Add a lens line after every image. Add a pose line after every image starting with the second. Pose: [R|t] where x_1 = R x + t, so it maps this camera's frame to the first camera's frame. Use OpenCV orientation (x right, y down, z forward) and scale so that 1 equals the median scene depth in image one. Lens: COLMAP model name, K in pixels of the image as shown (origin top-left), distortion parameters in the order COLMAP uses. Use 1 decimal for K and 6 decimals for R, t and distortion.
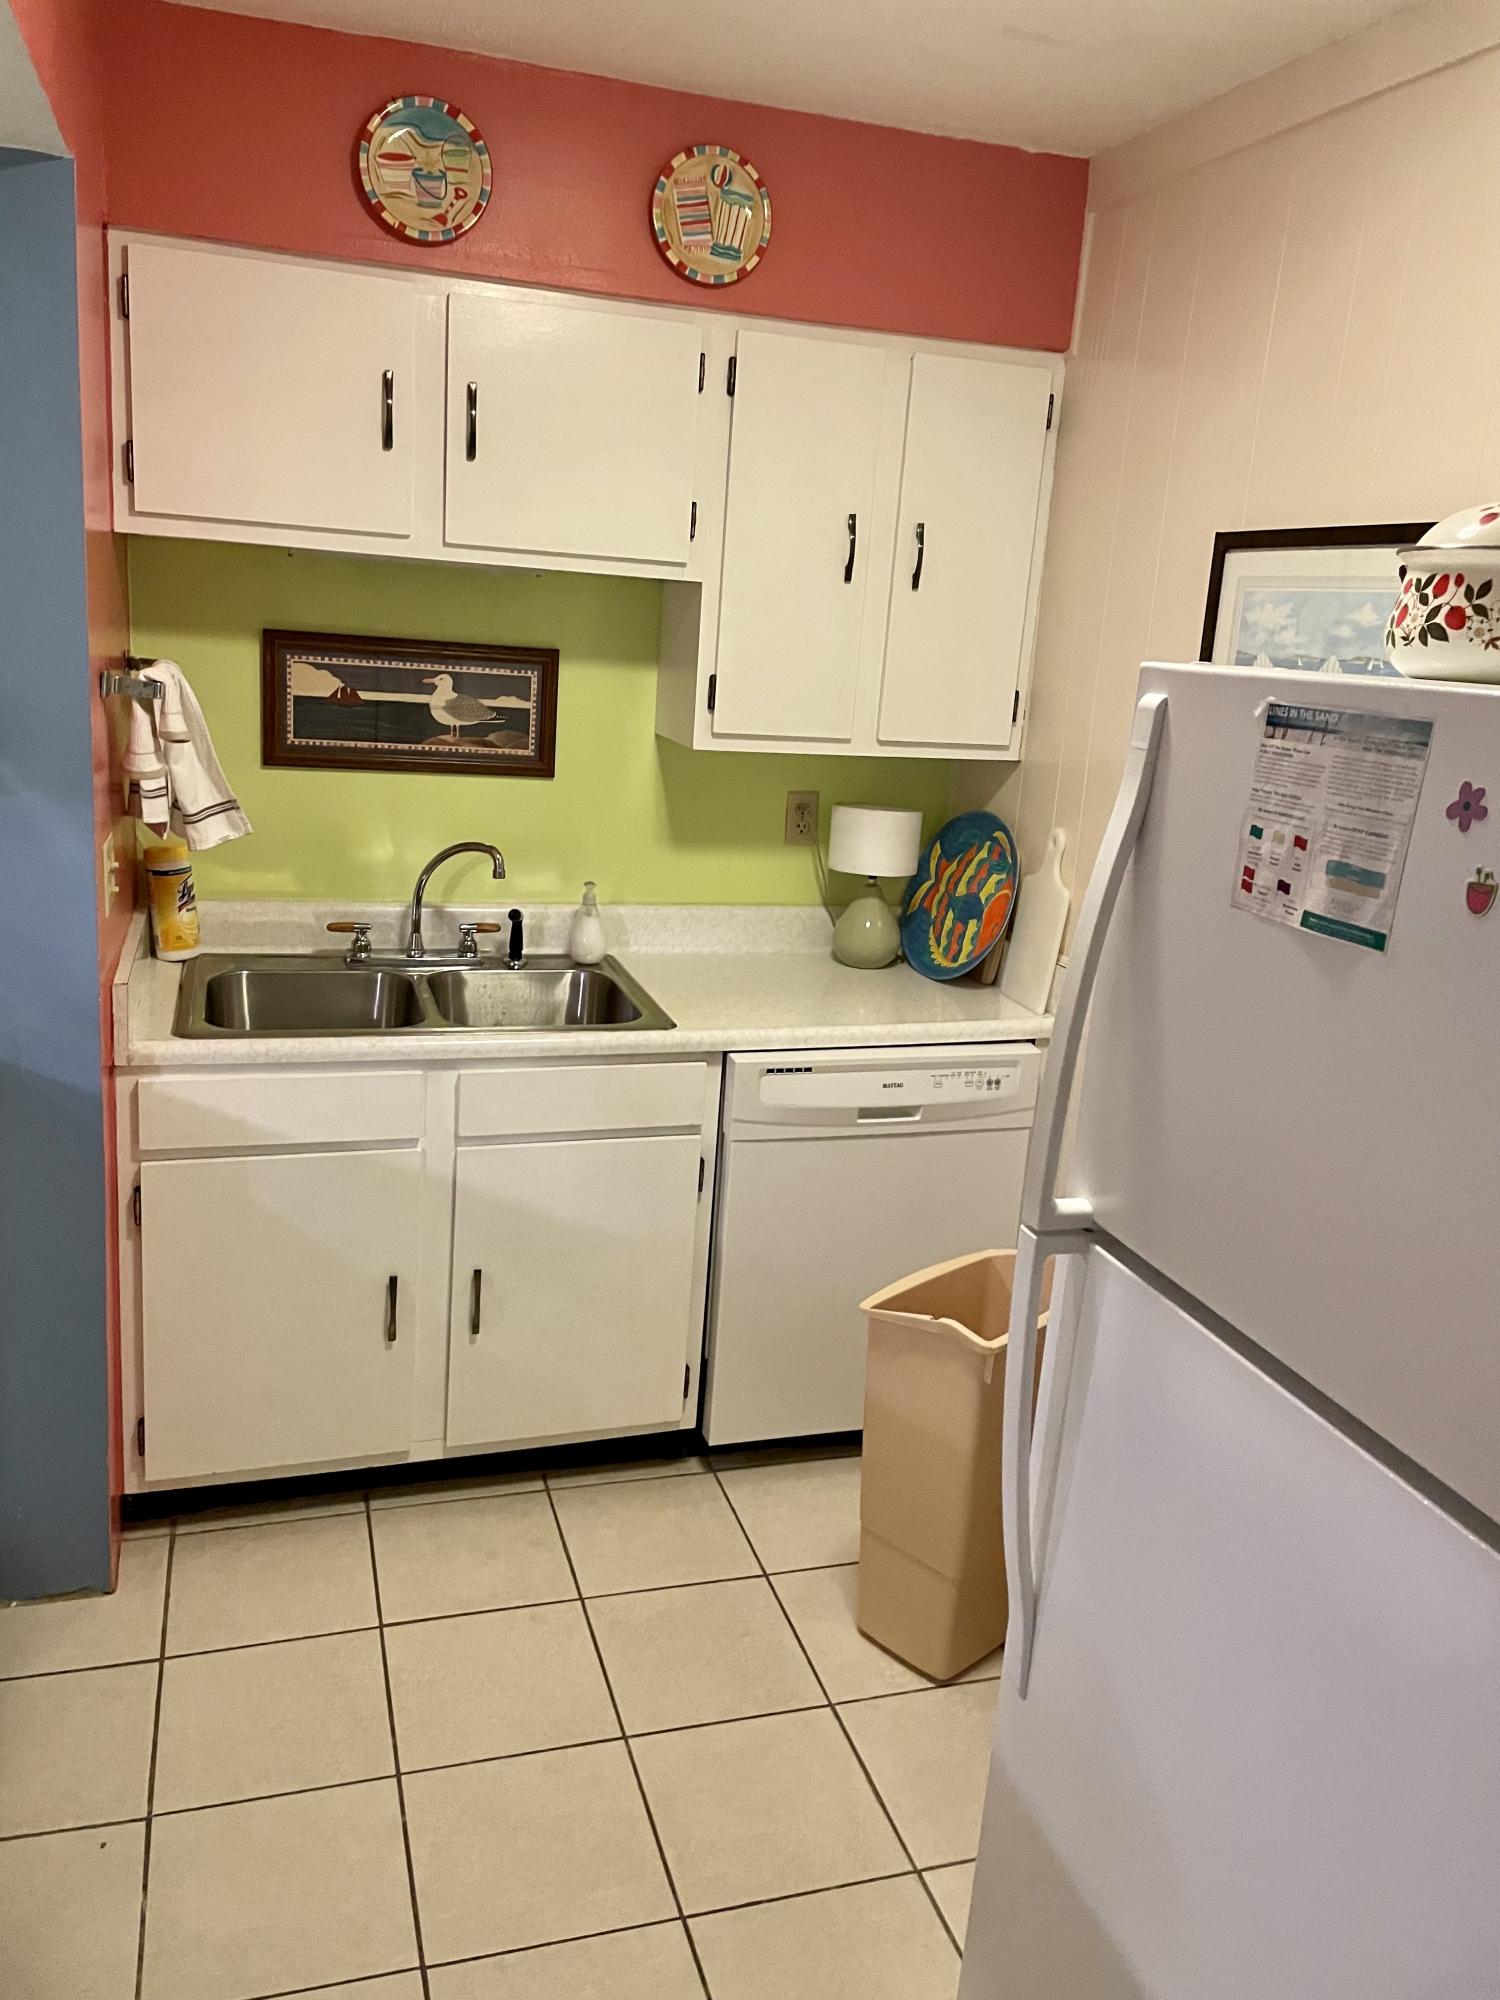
lens RADIAL K [[1533.2, 0, 750.0], [0, 1533.2, 1000.0], [0, 0, 1]] dist [-0.000331, -0.000523]
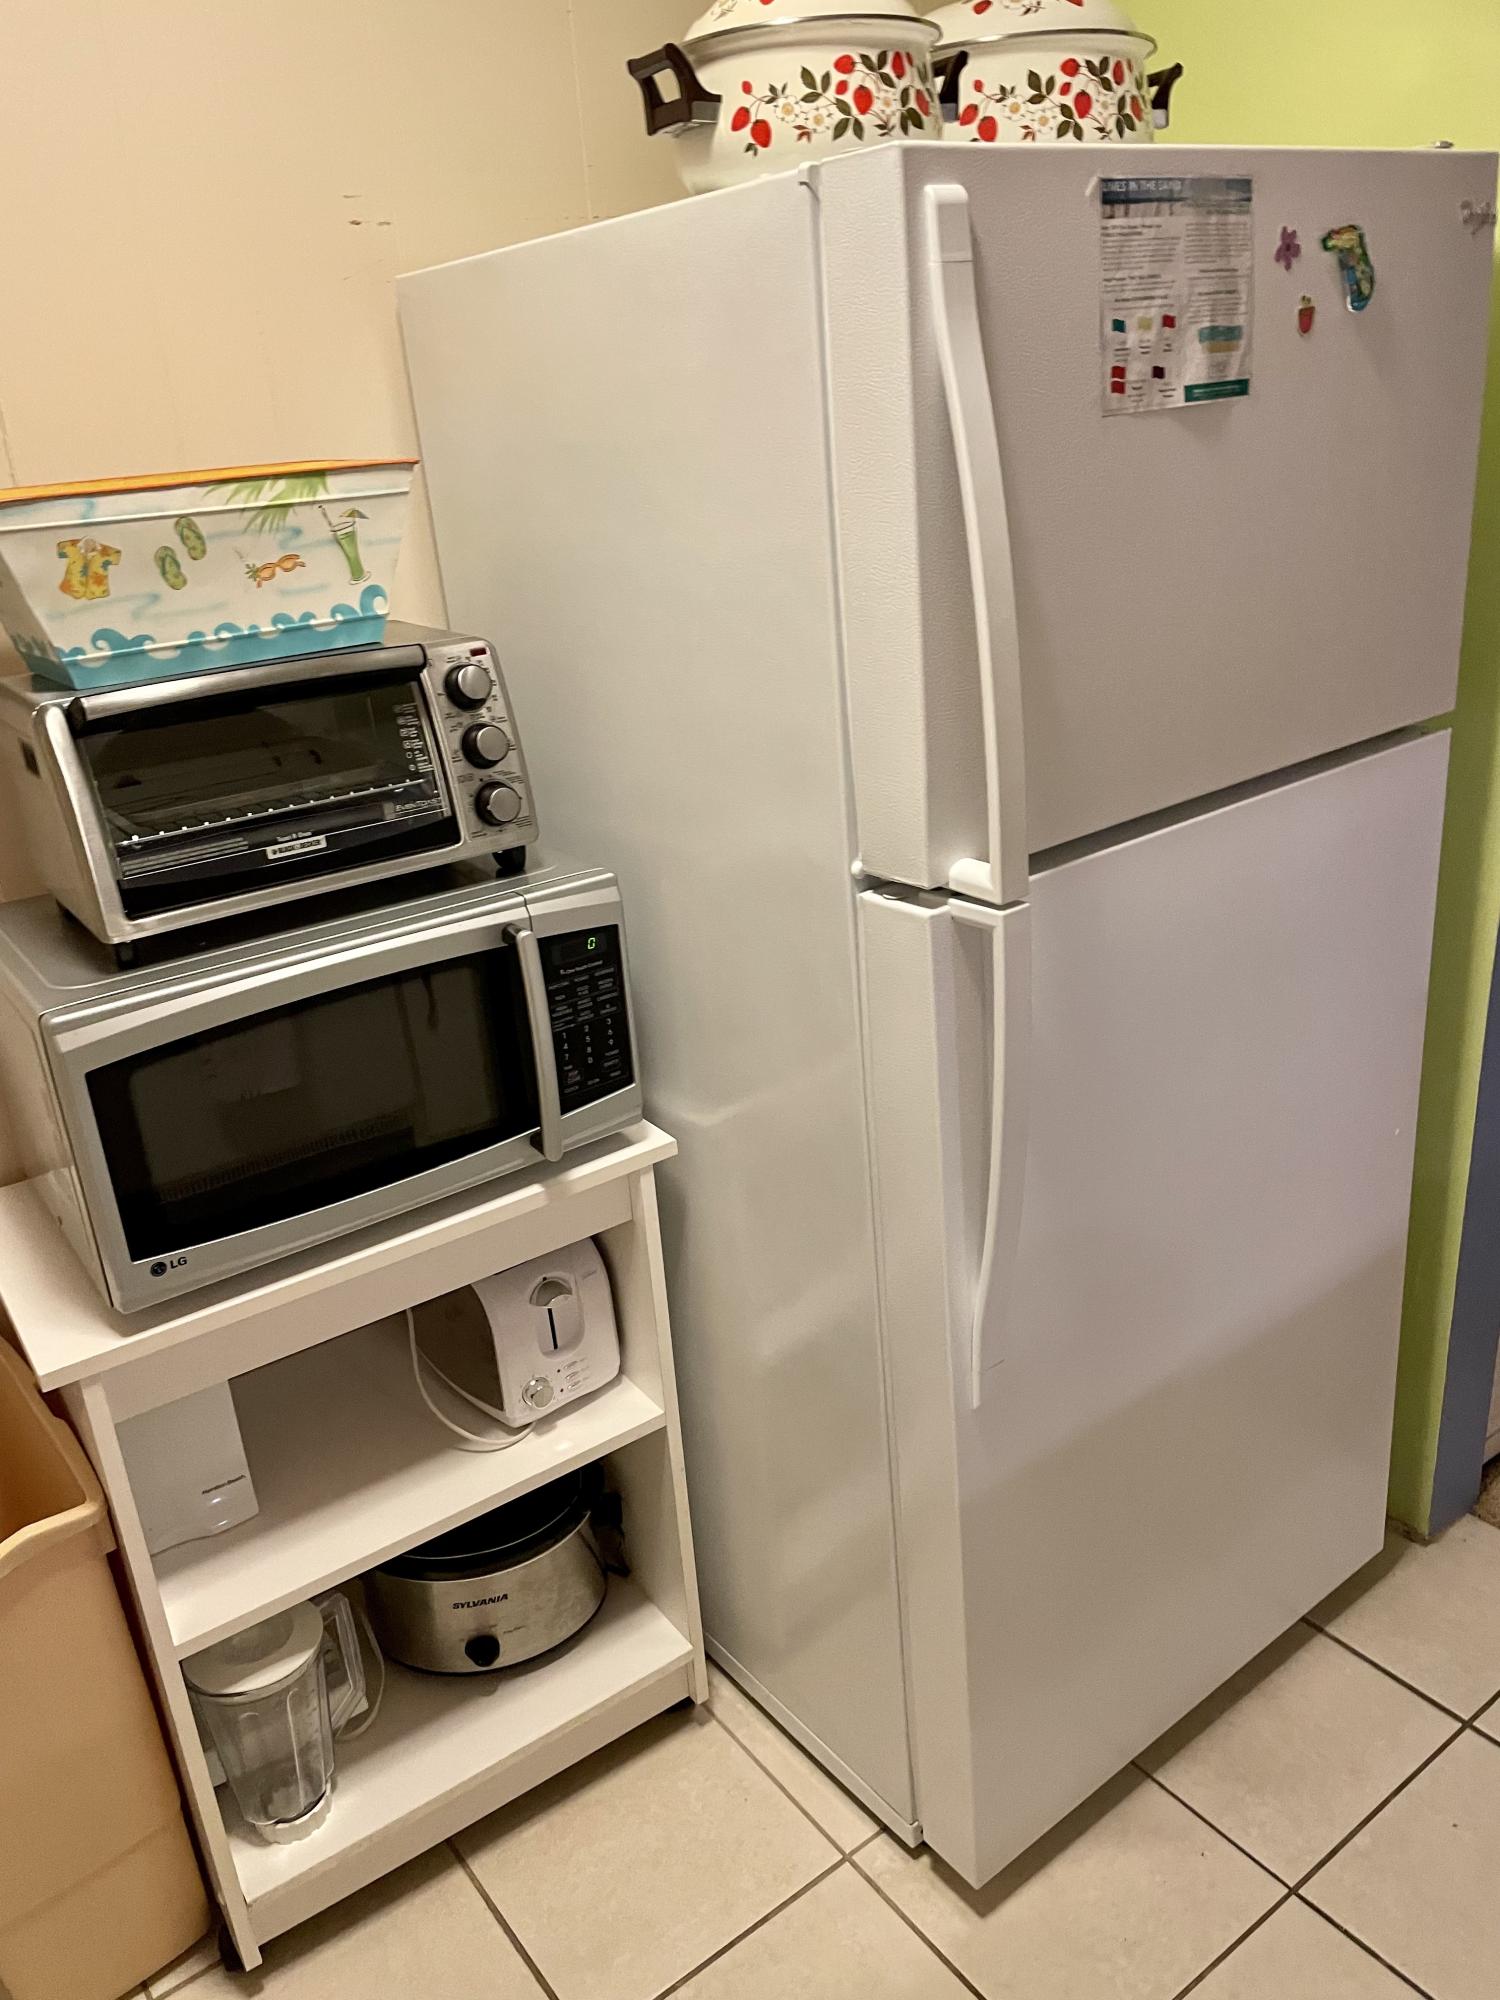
lens RADIAL K [[1533.2, 0, 750.0], [0, 1533.2, 1000.0], [0, 0, 1]] dist [-0.000331, -0.000523]
pose [[-0.335579, -0.393636, 0.855825, -0.600668], [0.283418, 0.824224, 0.490233, -0.309827], [-0.898366, 0.407068, -0.165029, 1.603624]]
